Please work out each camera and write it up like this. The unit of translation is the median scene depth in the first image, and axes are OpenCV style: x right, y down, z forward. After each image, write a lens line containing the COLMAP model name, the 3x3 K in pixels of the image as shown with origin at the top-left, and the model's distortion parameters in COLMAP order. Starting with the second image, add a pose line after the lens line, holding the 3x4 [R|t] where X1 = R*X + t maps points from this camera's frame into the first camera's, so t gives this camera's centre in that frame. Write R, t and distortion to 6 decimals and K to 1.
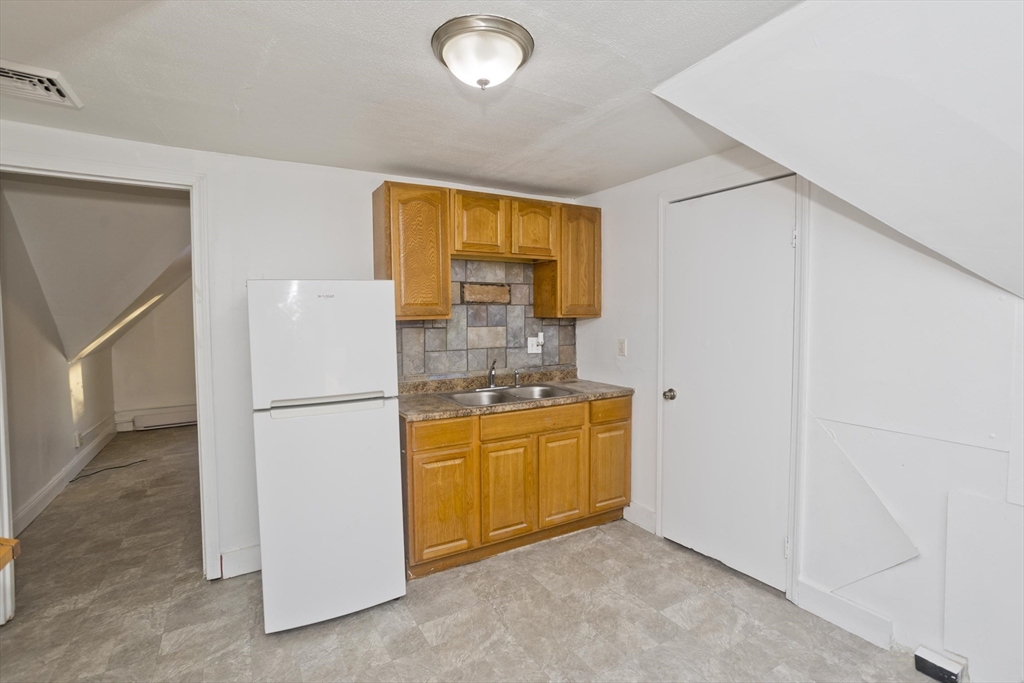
lens RADIAL K [[490.7, 0, 513.8], [0, 490.7, 334.7], [0, 0, 1]] dist [-0.054040, 0.032478]
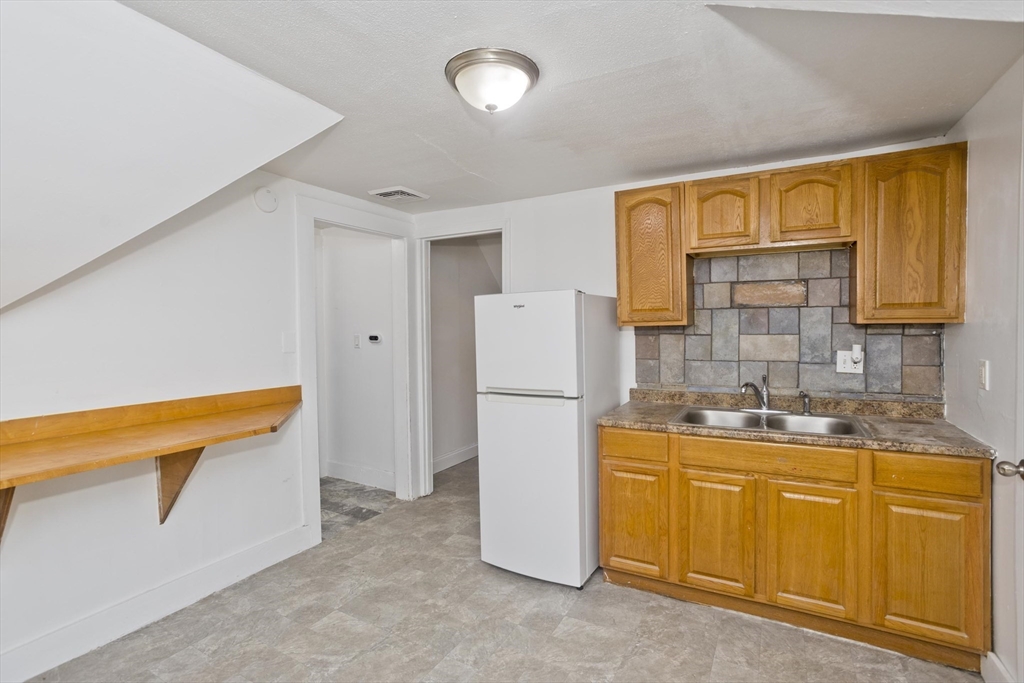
lens RADIAL K [[490.7, 0, 513.8], [0, 490.7, 334.7], [0, 0, 1]] dist [-0.054040, 0.032478]
pose [[0.511947, 0.019336, -0.858800, 0.450453], [-0.027813, 0.999596, 0.005927, -0.009929], [0.858567, 0.020851, 0.512277, 0.247358]]
